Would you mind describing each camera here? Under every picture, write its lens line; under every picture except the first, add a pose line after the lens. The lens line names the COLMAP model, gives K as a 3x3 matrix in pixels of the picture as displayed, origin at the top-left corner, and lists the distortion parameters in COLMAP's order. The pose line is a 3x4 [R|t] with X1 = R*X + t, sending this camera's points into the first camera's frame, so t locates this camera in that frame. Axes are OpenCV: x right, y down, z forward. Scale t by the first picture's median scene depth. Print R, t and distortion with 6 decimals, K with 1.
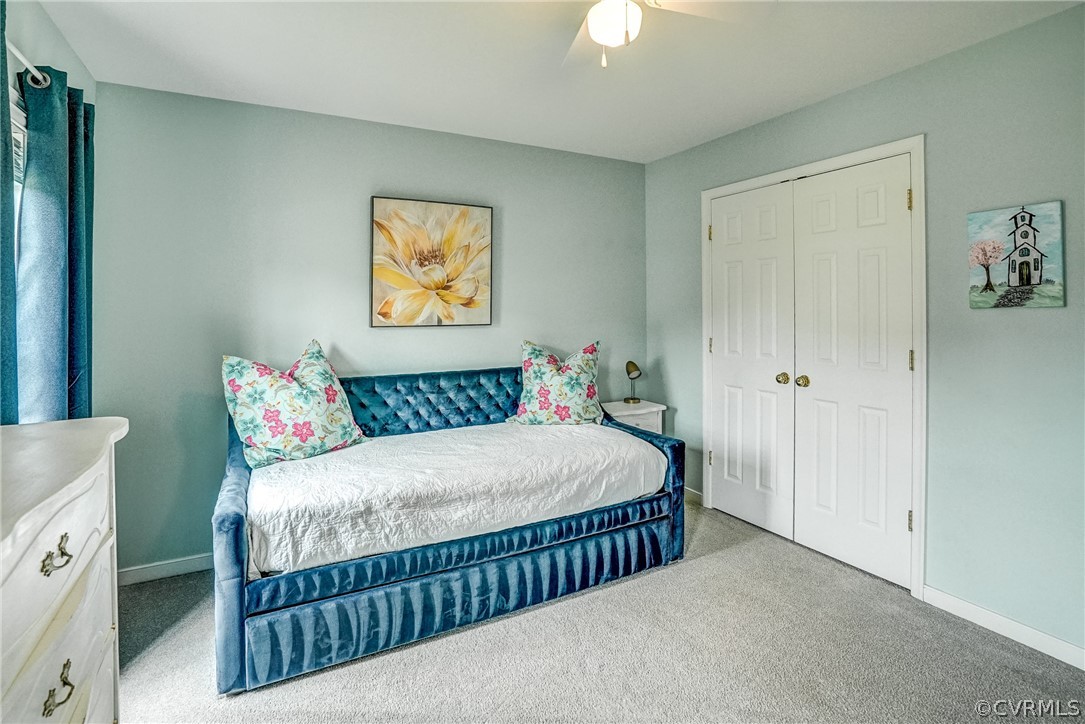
lens RADIAL K [[521.4, 0, 535.8], [0, 521.4, 317.9], [0, 0, 1]] dist [-0.060406, 0.027634]
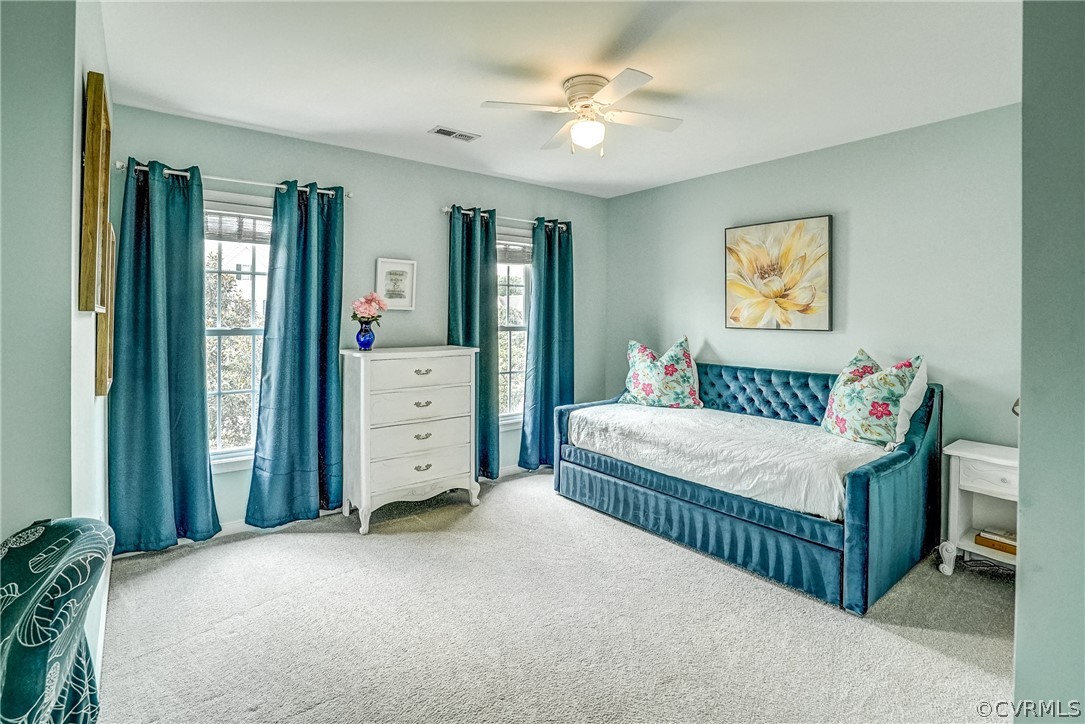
lens RADIAL K [[521.4, 0, 535.8], [0, 521.4, 317.9], [0, 0, 1]] dist [-0.060406, 0.027634]
pose [[0.181916, 0.013374, -0.983223, 0.882155], [-0.022541, 0.999701, 0.009428, -0.009286], [0.983056, 0.020448, 0.182163, 0.283264]]
